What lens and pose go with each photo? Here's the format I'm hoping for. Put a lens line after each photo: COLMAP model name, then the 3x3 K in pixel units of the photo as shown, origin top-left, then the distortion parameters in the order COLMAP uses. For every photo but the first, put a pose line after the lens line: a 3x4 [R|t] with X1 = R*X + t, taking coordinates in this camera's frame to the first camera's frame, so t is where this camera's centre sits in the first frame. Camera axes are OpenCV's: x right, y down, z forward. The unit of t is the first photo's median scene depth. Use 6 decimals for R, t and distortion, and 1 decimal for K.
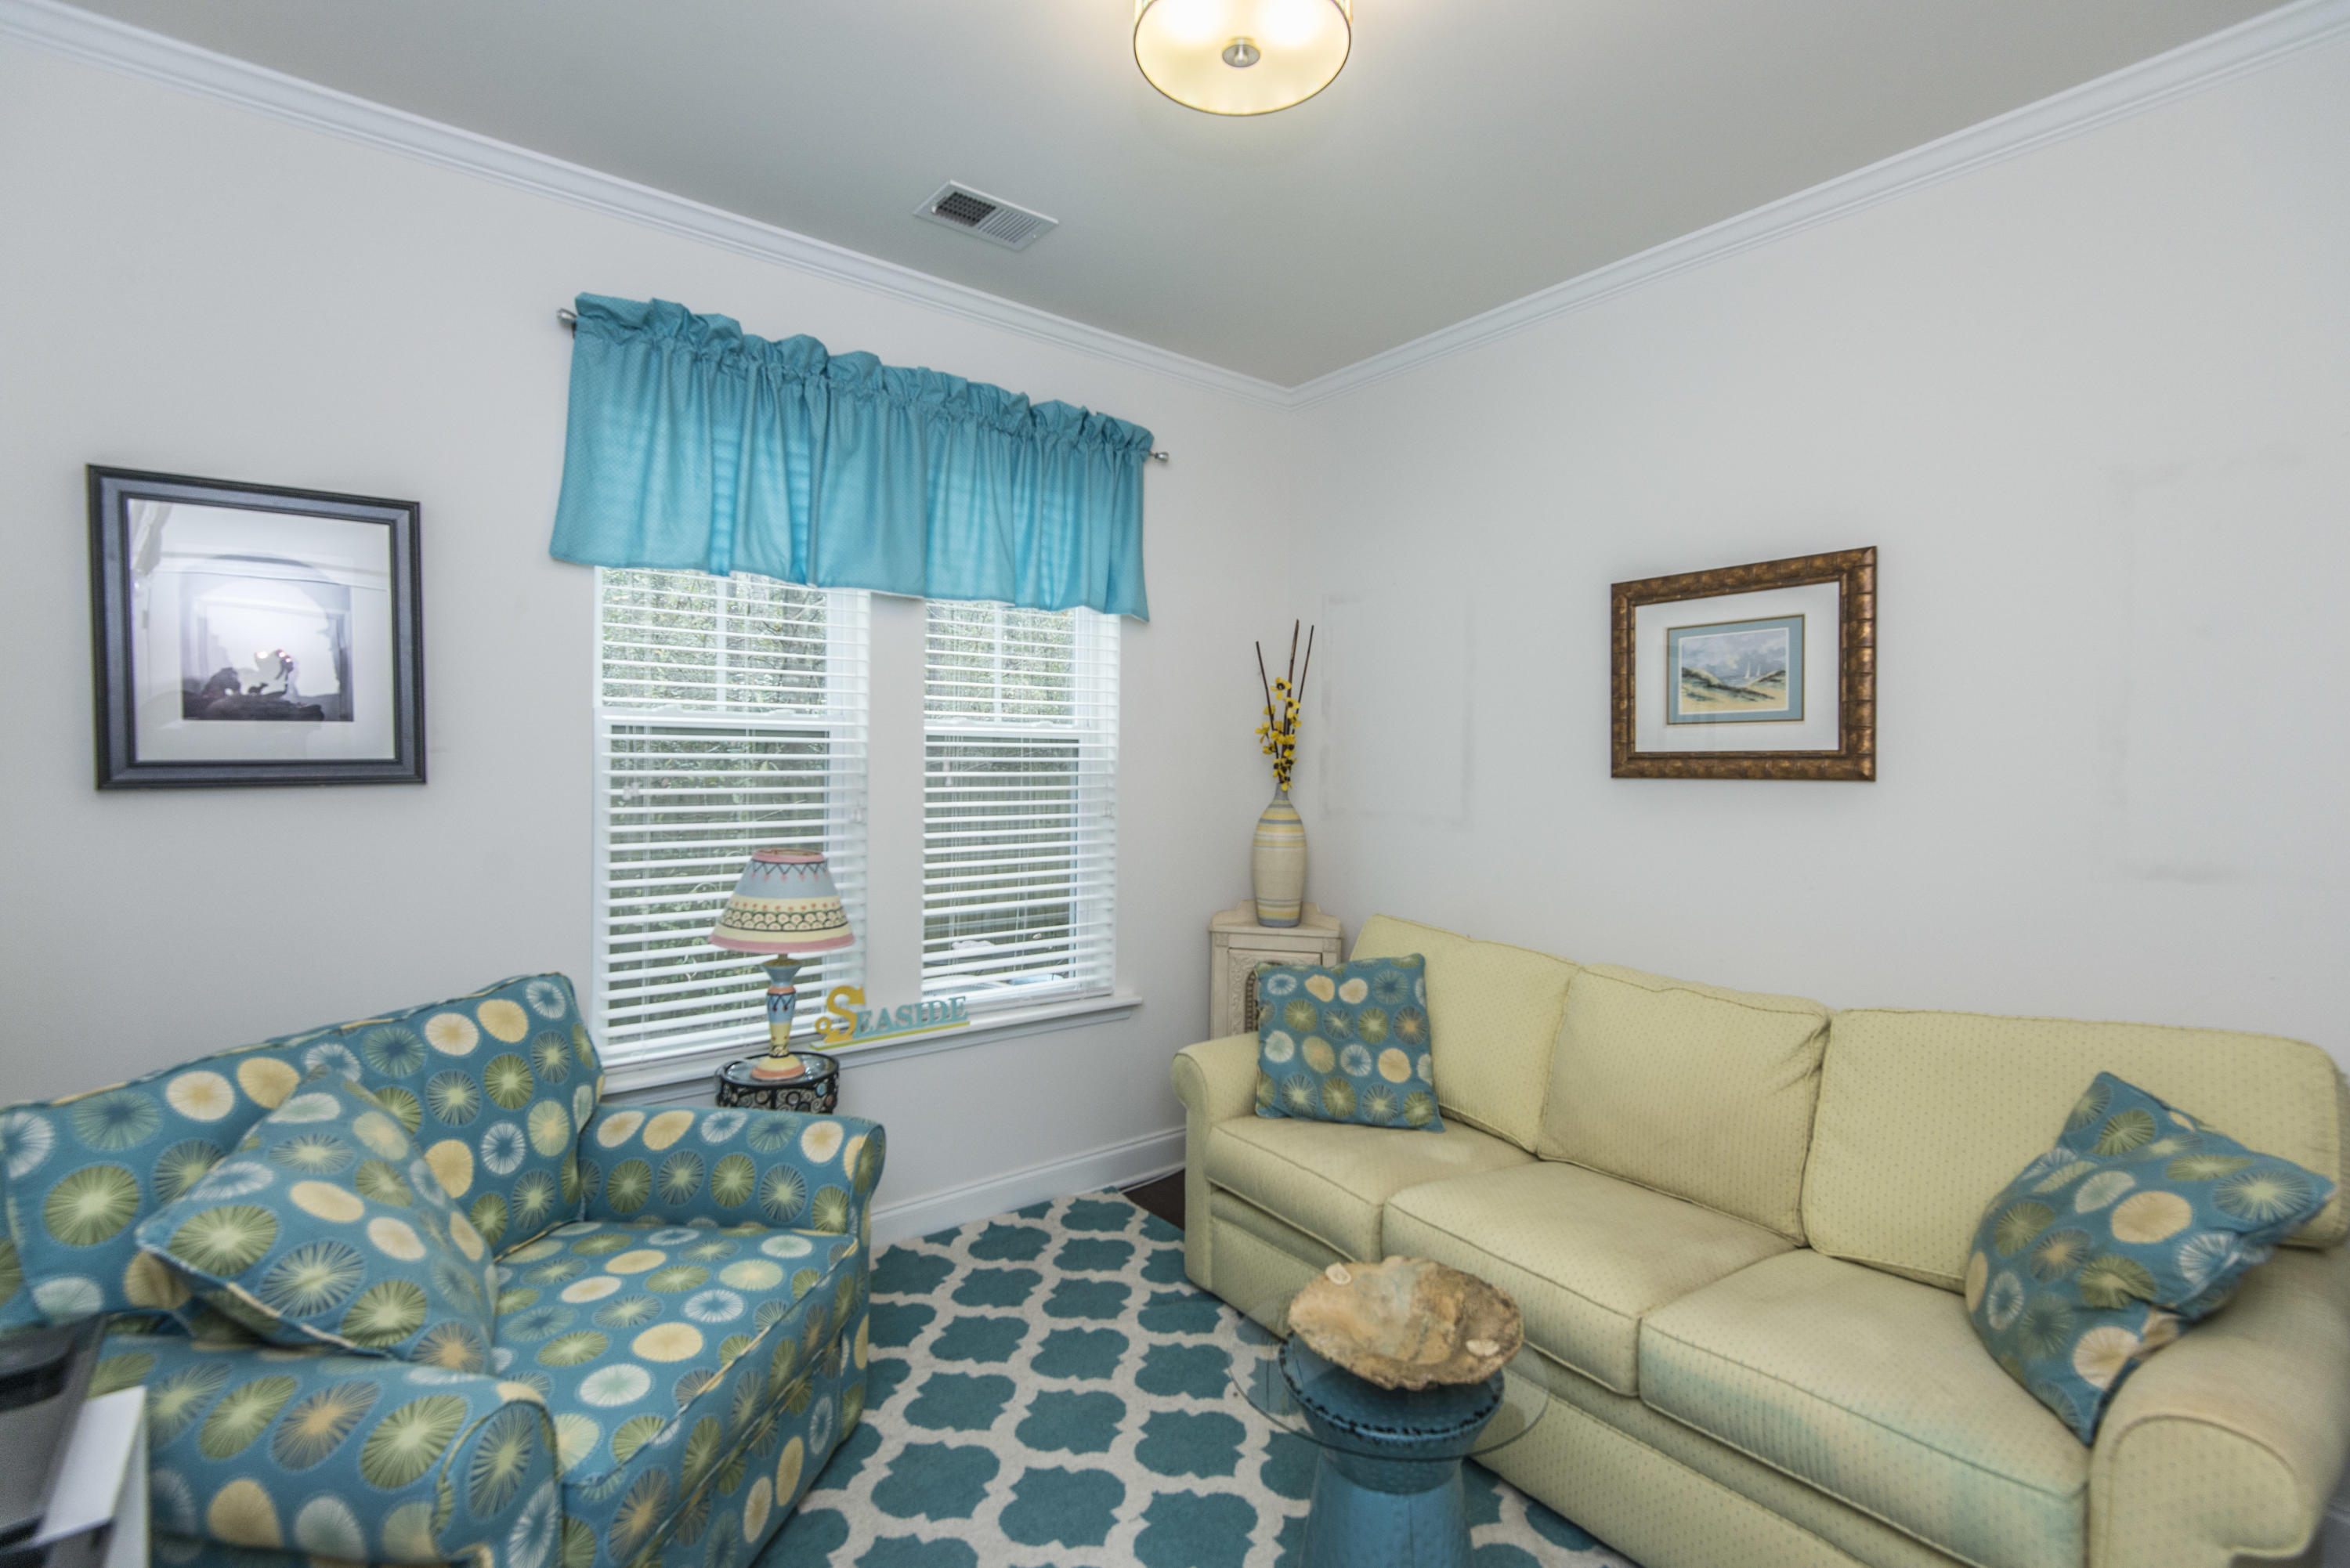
lens RADIAL K [[1066.3, 0, 1174.4], [0, 1066.3, 782.8], [0, 0, 1]] dist [0.029227, -0.013838]
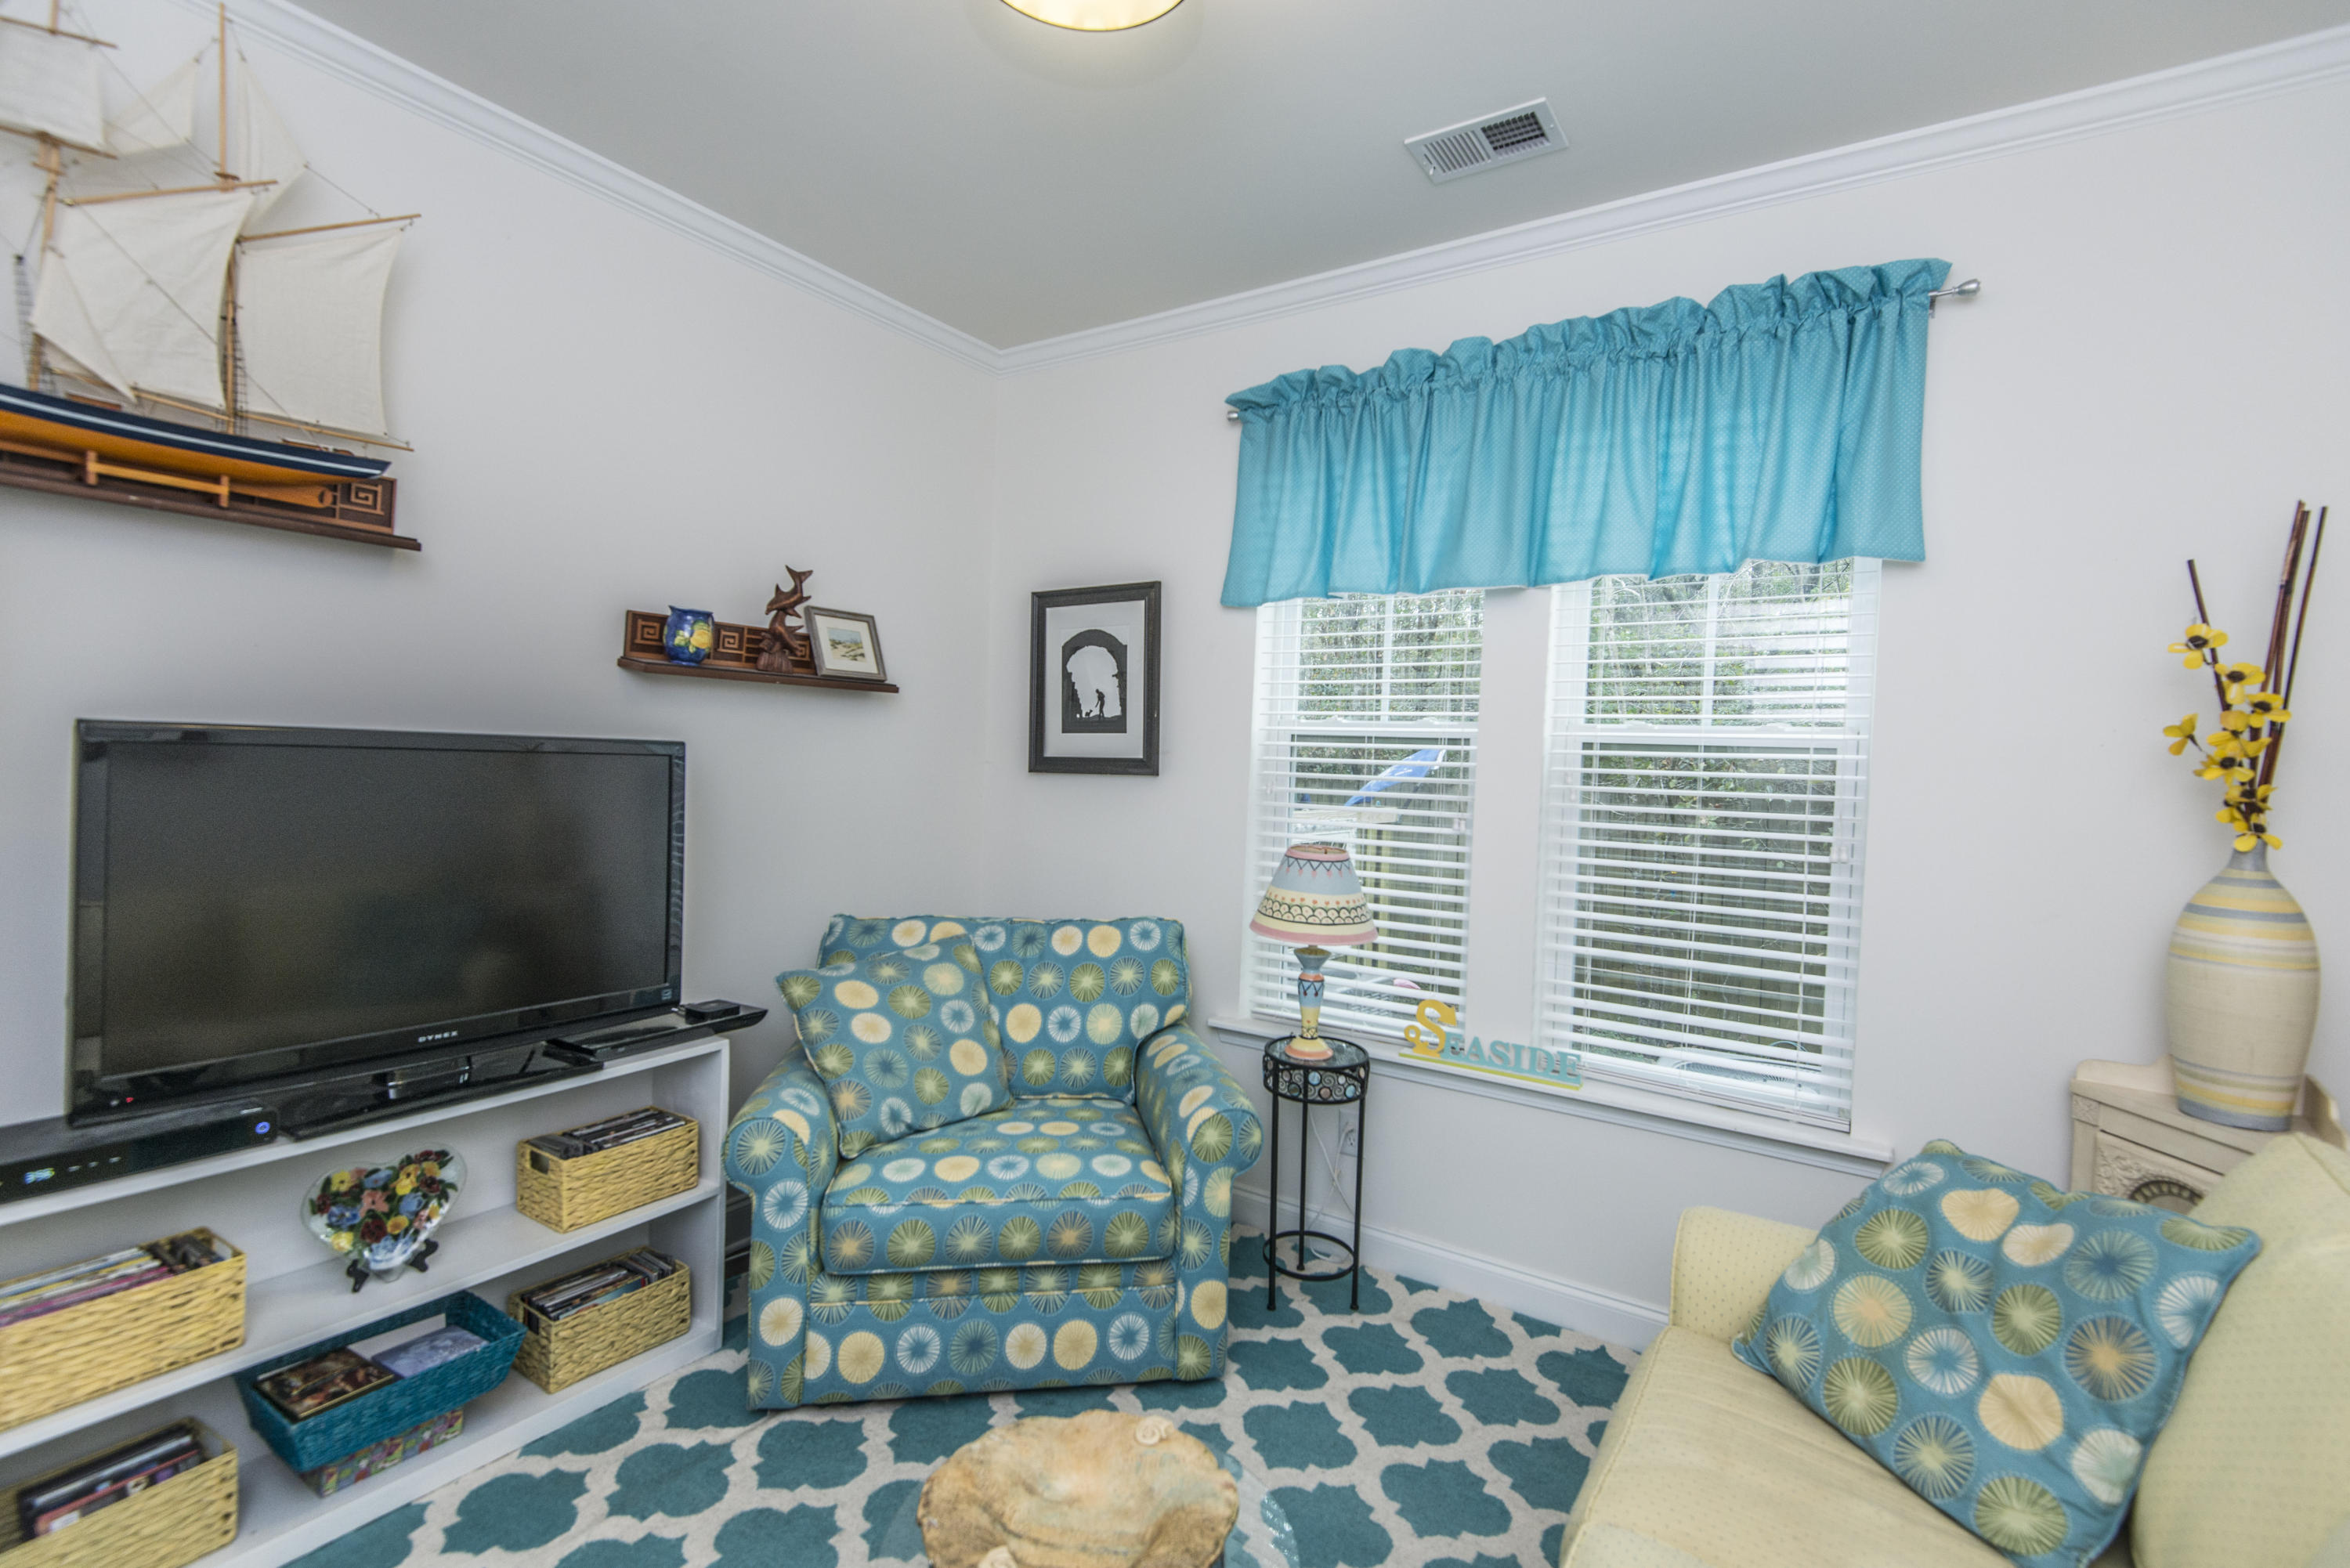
lens RADIAL K [[1066.3, 0, 1178.9], [0, 1066.3, 781.2], [0, 0, 1]] dist [0.029227, -0.013838]
pose [[0.317088, 0.024386, -0.948082, 0.603077], [-0.052122, 0.998607, 0.008253, -0.004571], [0.946963, 0.046799, 0.317918, 0.525787]]
